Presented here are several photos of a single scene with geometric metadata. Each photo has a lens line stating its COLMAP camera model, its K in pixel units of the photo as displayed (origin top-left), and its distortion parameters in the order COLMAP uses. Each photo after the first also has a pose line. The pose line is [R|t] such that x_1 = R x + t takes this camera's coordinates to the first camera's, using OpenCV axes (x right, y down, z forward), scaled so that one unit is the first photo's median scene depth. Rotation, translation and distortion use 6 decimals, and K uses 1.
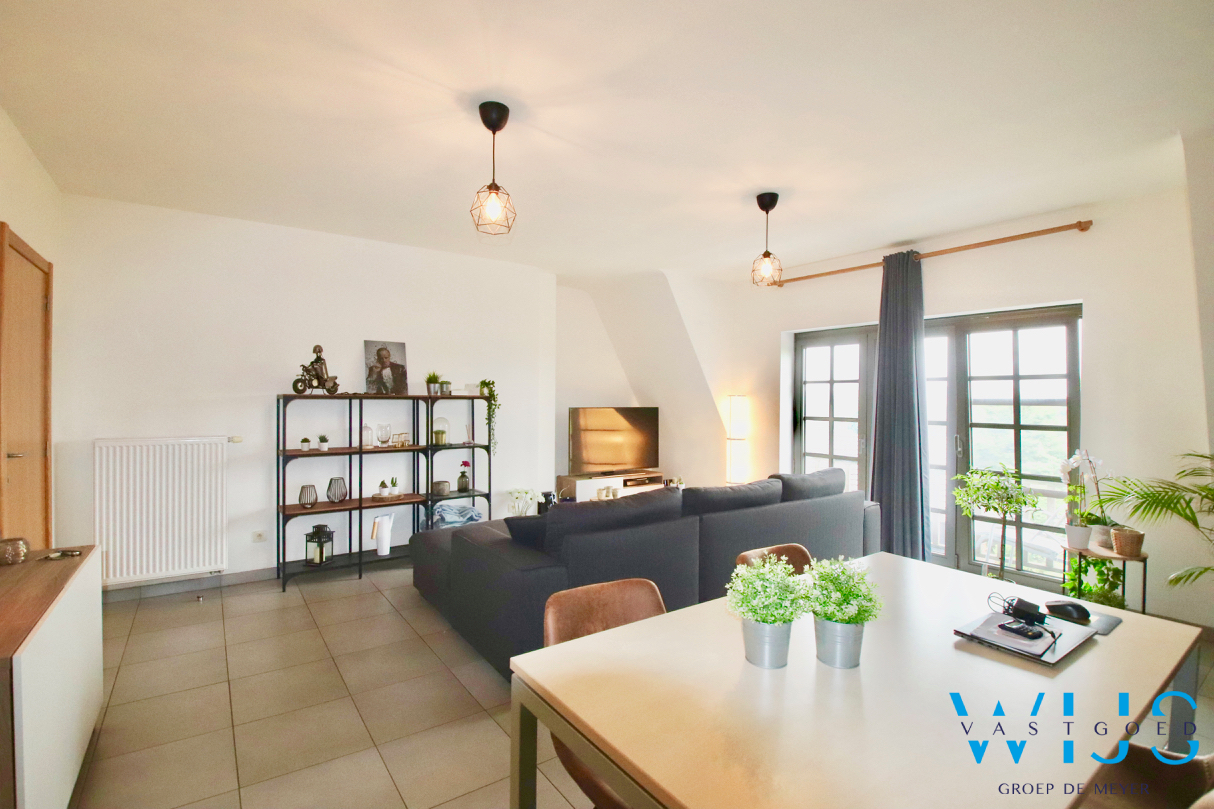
lens RADIAL K [[565.3, 0, 613.6], [0, 565.3, 405.5], [0, 0, 1]] dist [-0.020289, -0.003086]
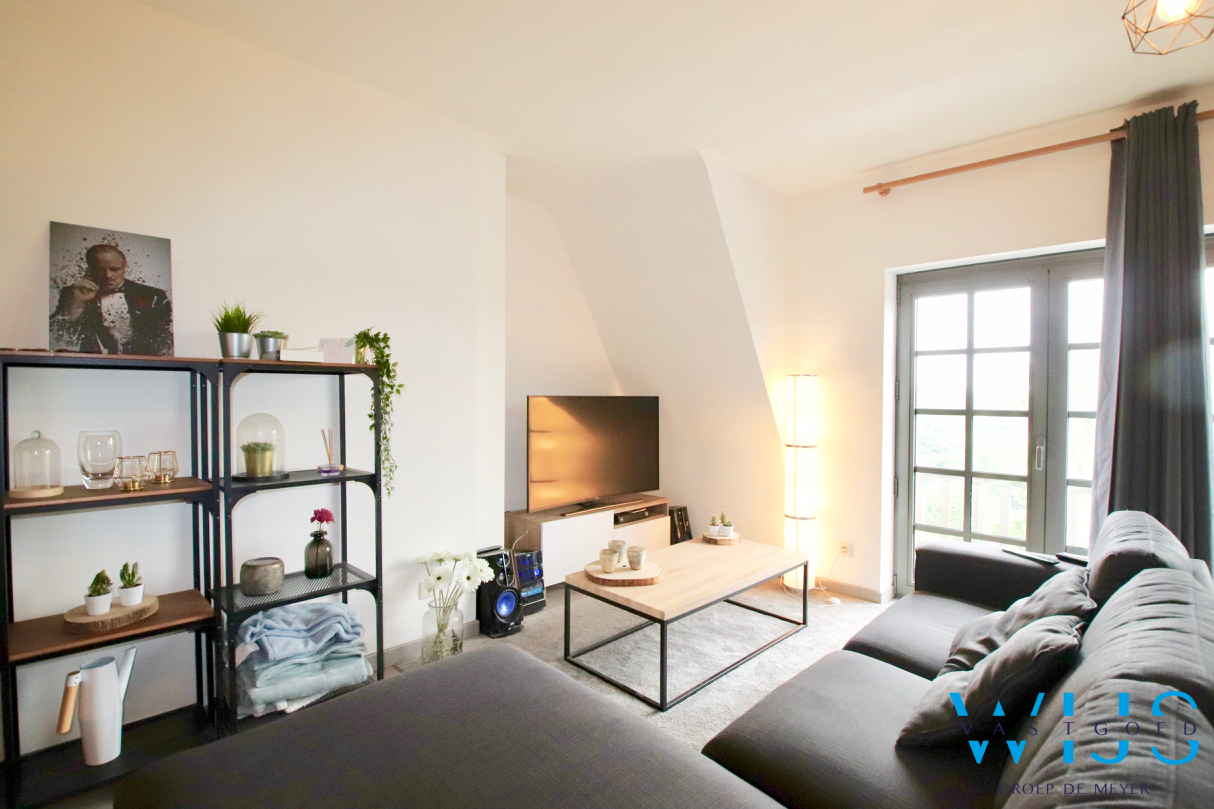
lens RADIAL K [[565.3, 0, 609.7], [0, 565.3, 403.7], [0, 0, 1]] dist [-0.020289, -0.003086]
pose [[0.987648, -0.003238, 0.156653, -0.106755], [0.002383, 0.999981, 0.005646, 0.011559], [-0.156668, -0.005203, 0.987638, 0.524969]]
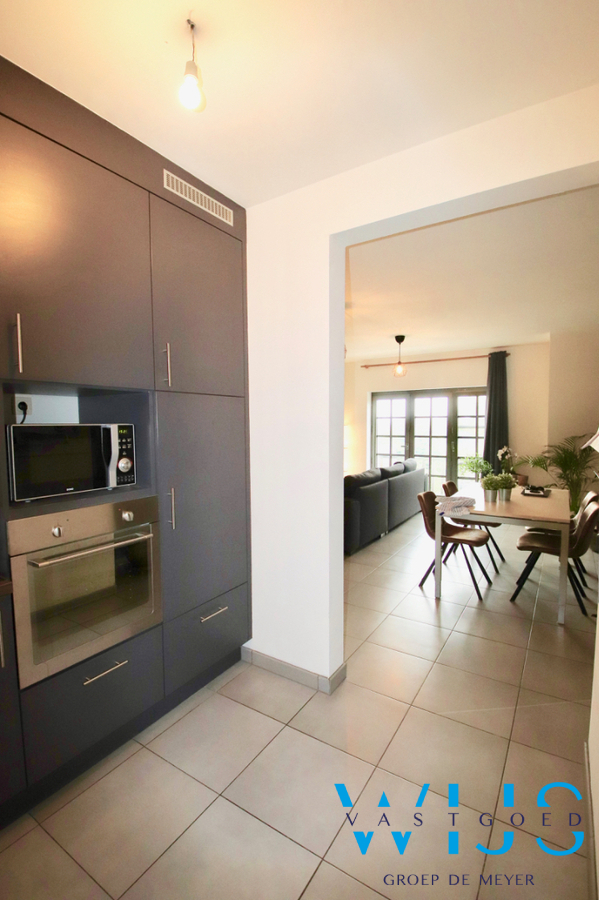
lens RADIAL K [[419.1, 0, 301.1], [0, 419.1, 451.4], [0, 0, 1]] dist [-0.020289, -0.003086]
pose [[0.930778, -0.038422, 0.363561, -0.520177], [0.017646, 0.998024, 0.060298, -0.019644], [-0.365160, -0.049708, 0.929617, -0.310535]]
